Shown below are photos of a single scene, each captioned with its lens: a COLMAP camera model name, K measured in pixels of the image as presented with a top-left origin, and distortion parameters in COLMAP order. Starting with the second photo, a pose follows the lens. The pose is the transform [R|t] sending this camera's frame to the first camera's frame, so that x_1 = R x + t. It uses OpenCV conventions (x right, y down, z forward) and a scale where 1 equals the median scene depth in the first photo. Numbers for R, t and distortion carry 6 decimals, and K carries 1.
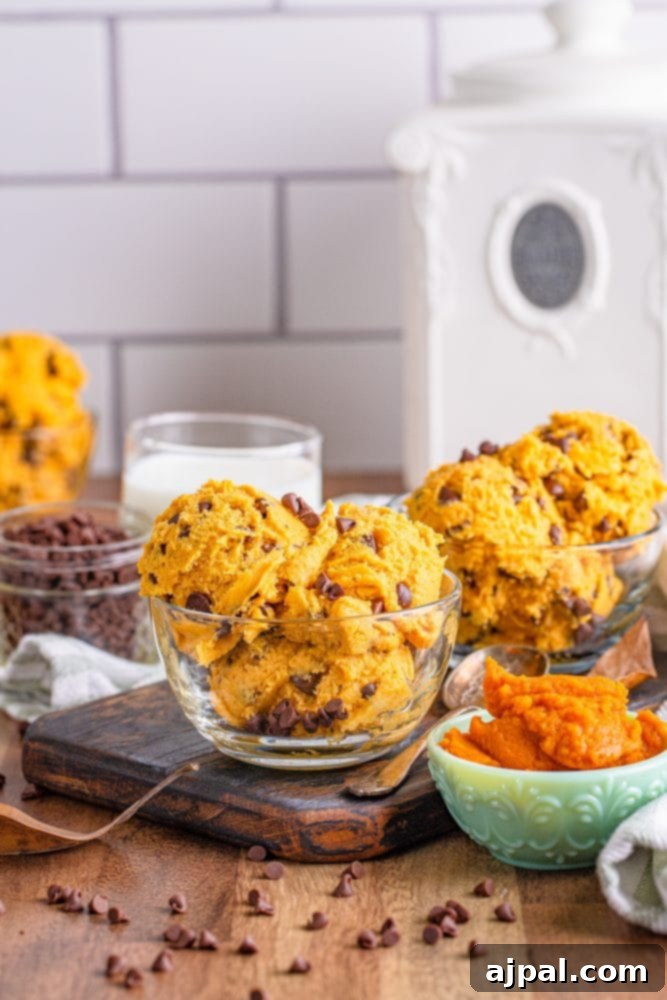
lens RADIAL K [[3562.9, 0, 333.5], [0, 3562.9, 500.0], [0, 0, 1]] dist [0.134543, -2.098188]
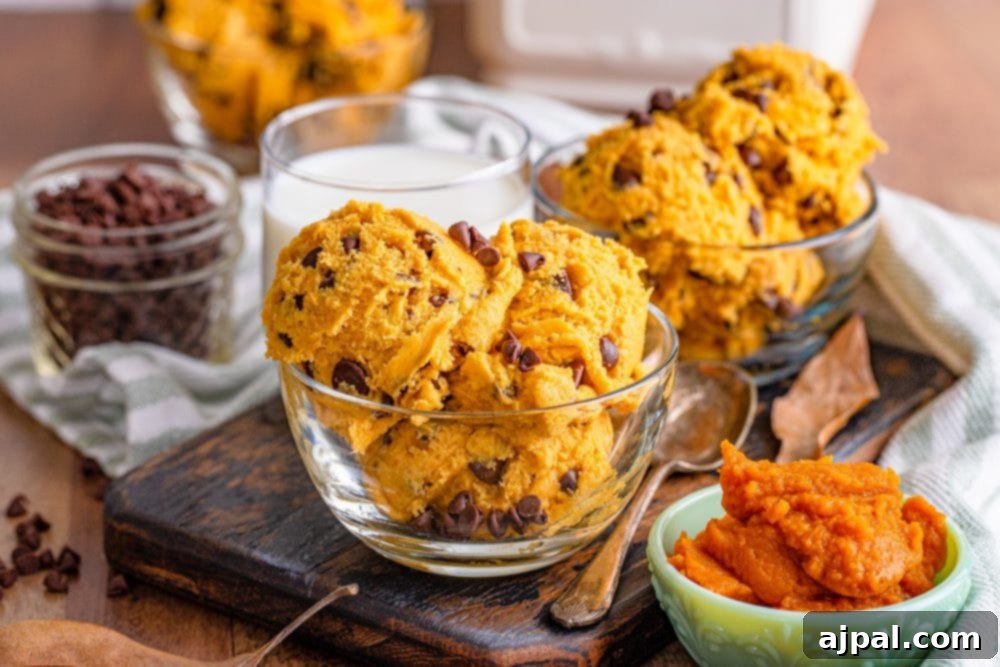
lens RADIAL K [[3430.3, 0, 500.0], [0, 3430.3, 333.5], [0, 0, 1]] dist [0.468492, -24.968844]
pose [[0.992588, -0.023864, 0.119162, -0.093642], [0.000550, 0.981402, 0.191964, -0.122060], [-0.121527, -0.190476, 0.974141, 0.272869]]
